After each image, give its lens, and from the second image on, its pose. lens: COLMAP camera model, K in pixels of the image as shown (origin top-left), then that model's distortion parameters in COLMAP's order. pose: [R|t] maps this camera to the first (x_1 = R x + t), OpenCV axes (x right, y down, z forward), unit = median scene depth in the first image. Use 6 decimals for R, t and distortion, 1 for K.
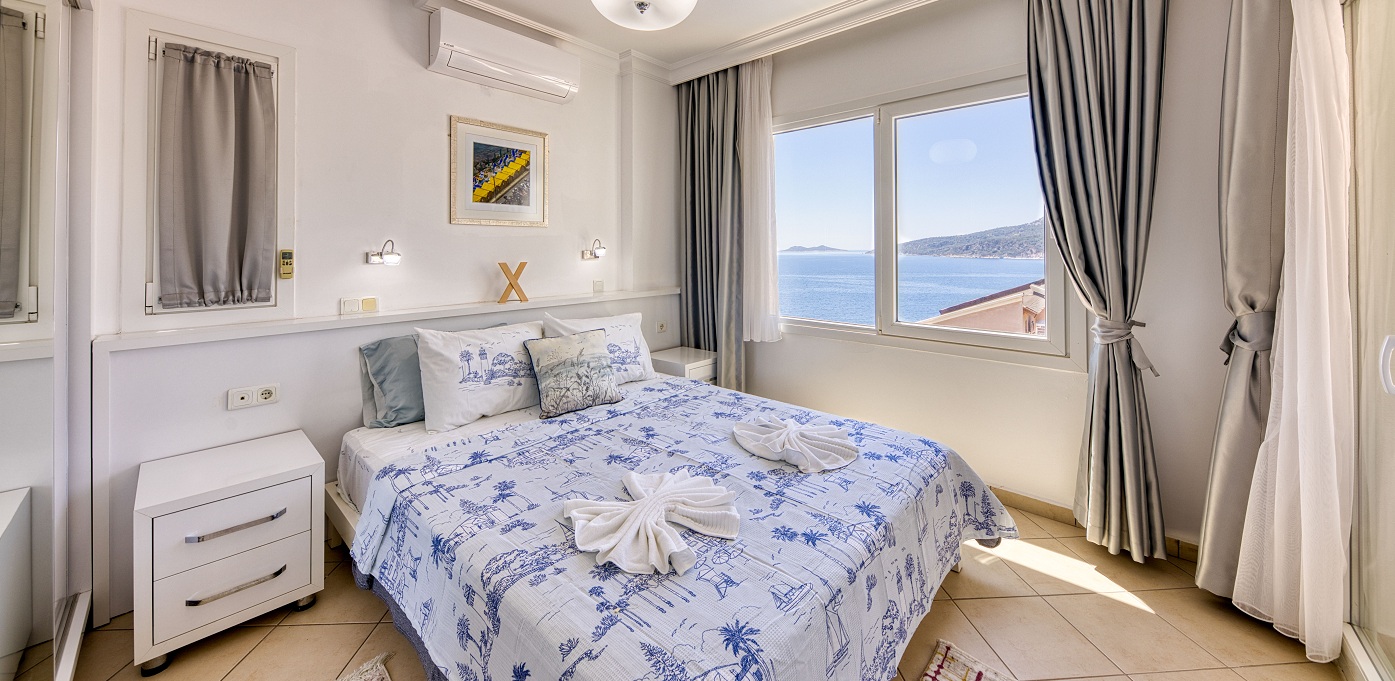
lens RADIAL K [[484.2, 0, 684.5], [0, 484.2, 236.9], [0, 0, 1]] dist [0.002295, -0.000090]
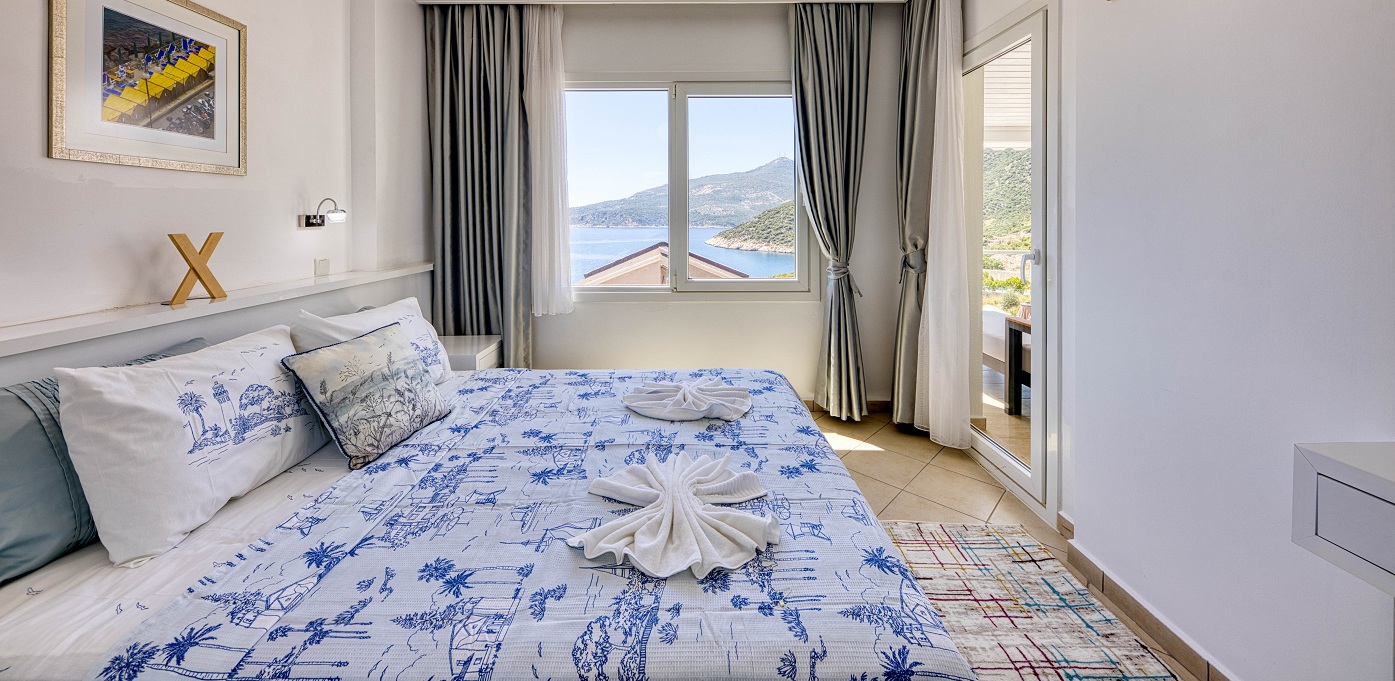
lens RADIAL K [[488.8, 0, 690.0], [0, 488.8, 212.5], [0, 0, 1]] dist [0.005826, -0.000240]
pose [[0.733490, 0.007949, 0.679654, -0.395118], [-0.015294, 0.999871, 0.004812, 0.019164], [-0.679529, -0.013924, 0.733517, 0.203847]]
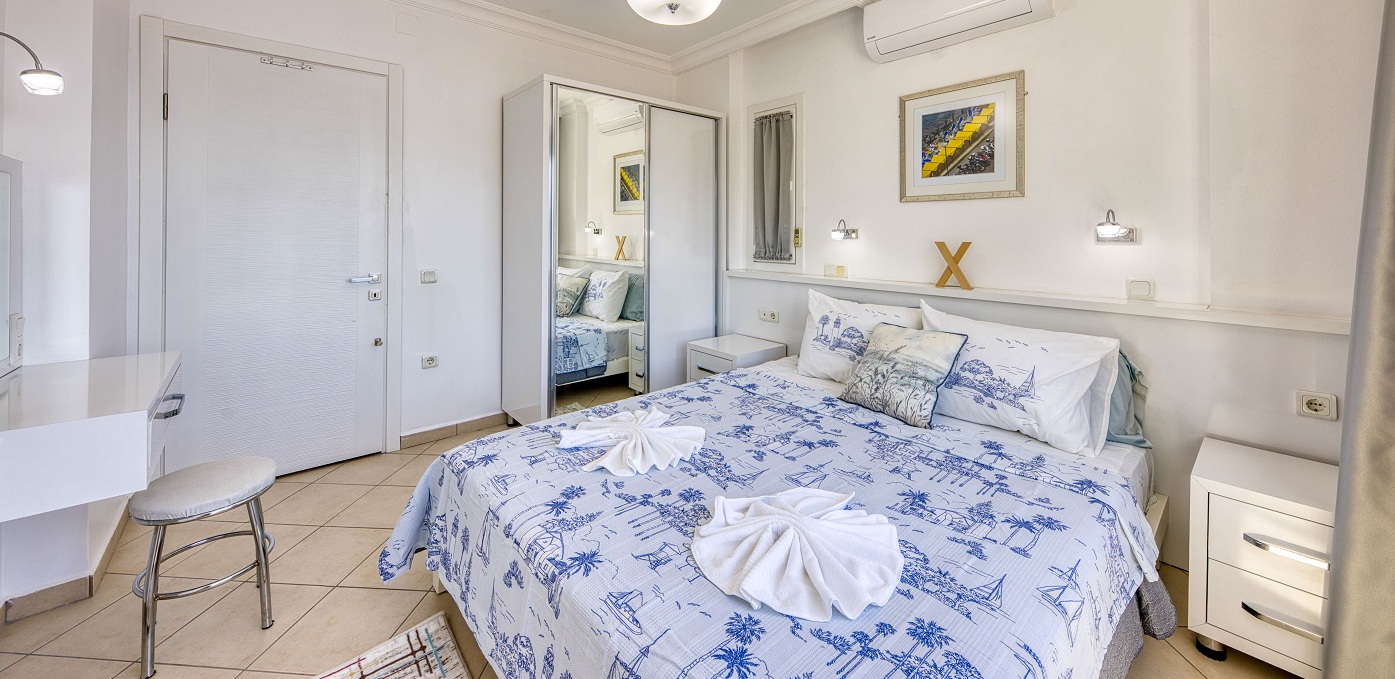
lens RADIAL K [[493.4, 0, 690.7], [0, 493.4, 232.1], [0, 0, 1]] dist [0.001066, 0.000007]
pose [[-0.109448, 0.006572, -0.993971, 0.708061], [0.028861, 0.999578, 0.003431, 0.022547], [0.993573, -0.028311, -0.109591, 0.776429]]
